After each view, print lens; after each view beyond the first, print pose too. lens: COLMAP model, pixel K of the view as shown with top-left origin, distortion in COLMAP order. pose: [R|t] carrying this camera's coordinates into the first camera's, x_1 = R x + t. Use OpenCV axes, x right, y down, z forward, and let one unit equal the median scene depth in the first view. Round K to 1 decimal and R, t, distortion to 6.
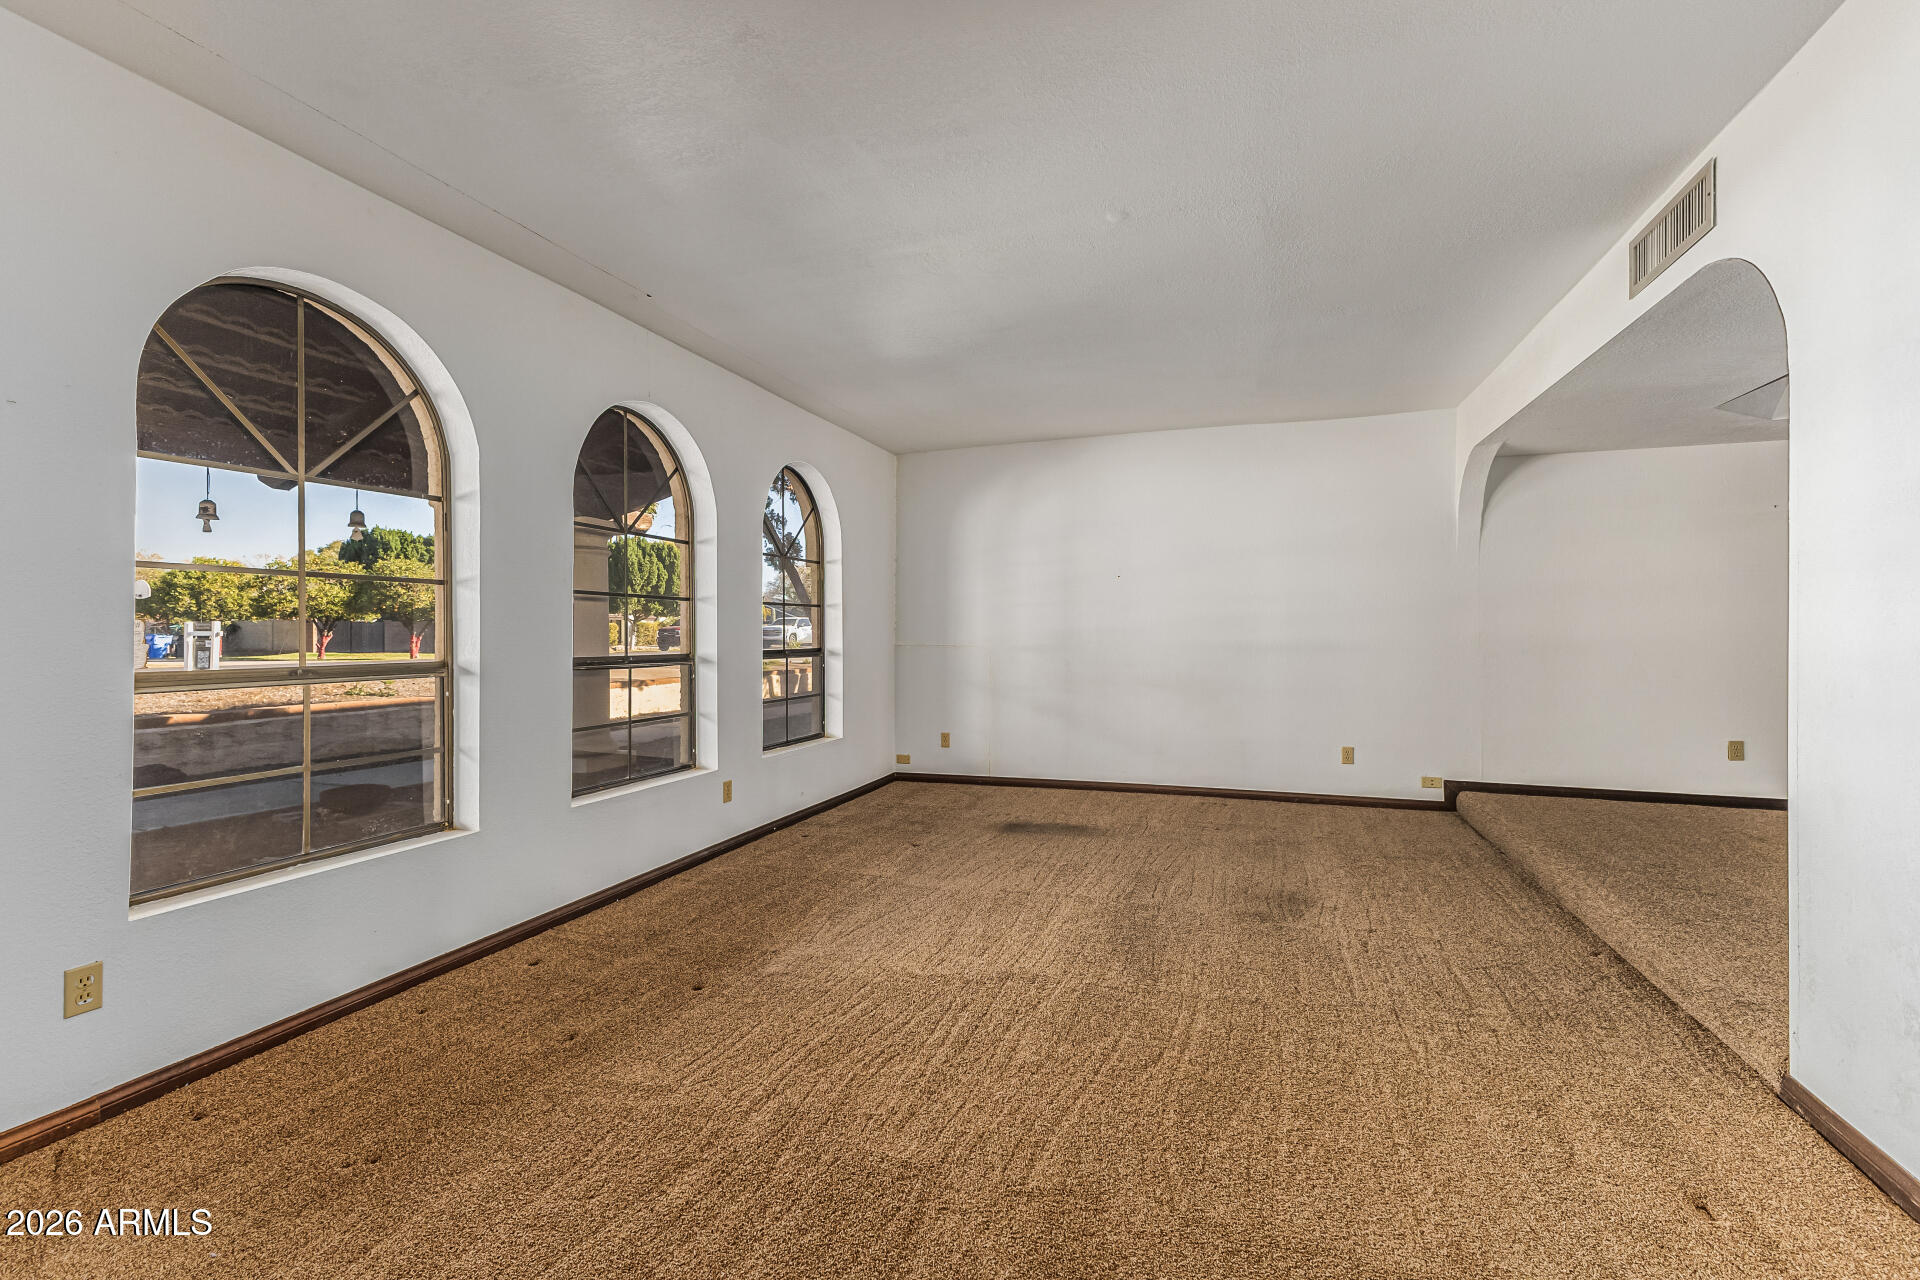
lens RADIAL K [[829.0, 0, 964.3], [0, 829.0, 632.9], [0, 0, 1]] dist [0.008208, -0.000323]
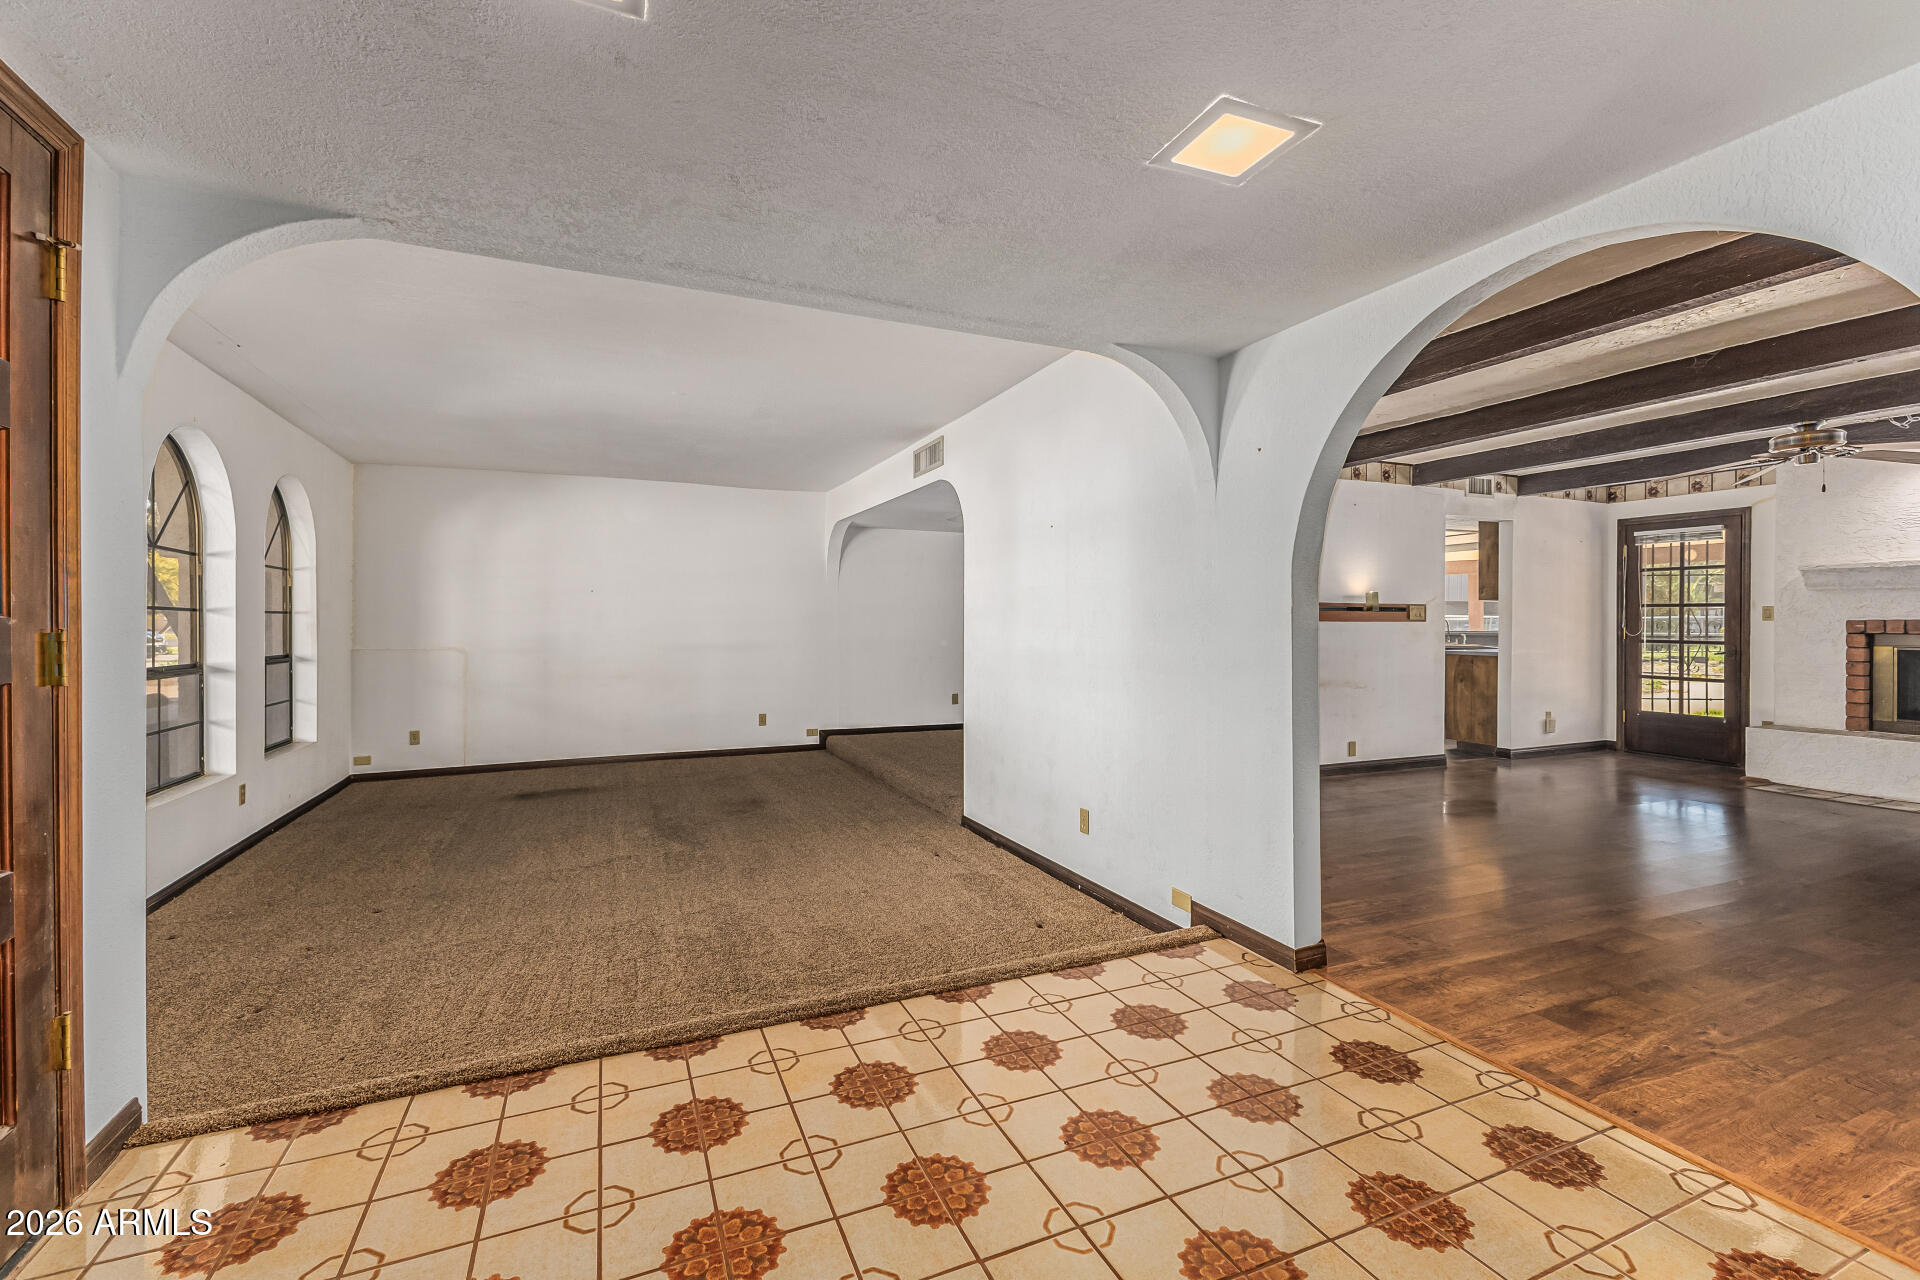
lens RADIAL K [[829.0, 0, 964.3], [0, 829.0, 632.9], [0, 0, 1]] dist [0.008208, -0.000323]
pose [[0.734162, -0.004403, 0.678960, -0.282617], [0.000368, 0.999981, 0.006087, -0.015366], [-0.678974, -0.004219, 0.734150, -0.331612]]
